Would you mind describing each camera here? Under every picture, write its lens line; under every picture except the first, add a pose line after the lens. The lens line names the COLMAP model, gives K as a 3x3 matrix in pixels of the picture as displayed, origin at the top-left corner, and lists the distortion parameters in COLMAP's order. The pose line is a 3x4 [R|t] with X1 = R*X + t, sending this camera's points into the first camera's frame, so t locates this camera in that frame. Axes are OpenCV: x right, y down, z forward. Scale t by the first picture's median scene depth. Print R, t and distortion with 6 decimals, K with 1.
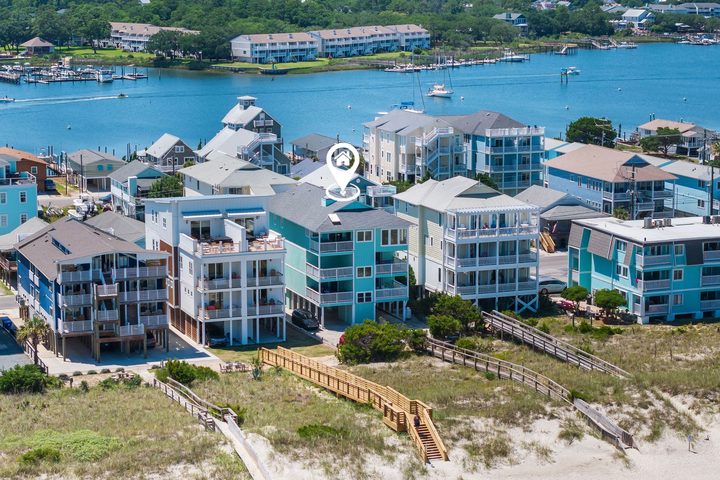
lens RADIAL K [[1706.6, 0, 359.9], [0, 1706.6, 239.0], [0, 0, 1]] dist [-0.004530, 0.000000]
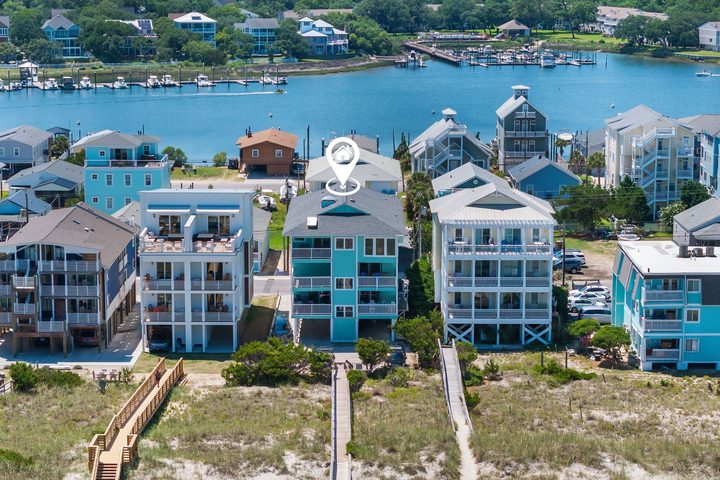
lens RADIAL K [[1706.6, 0, 359.9], [0, 1706.6, 241.1], [0, 0, 1]] dist [-0.004530, 0.000000]
pose [[0.929523, 0.066407, -0.362735, 0.333615], [-0.062731, 0.997790, 0.021919, -0.023143], [0.363388, 0.002381, 0.931635, 0.166734]]
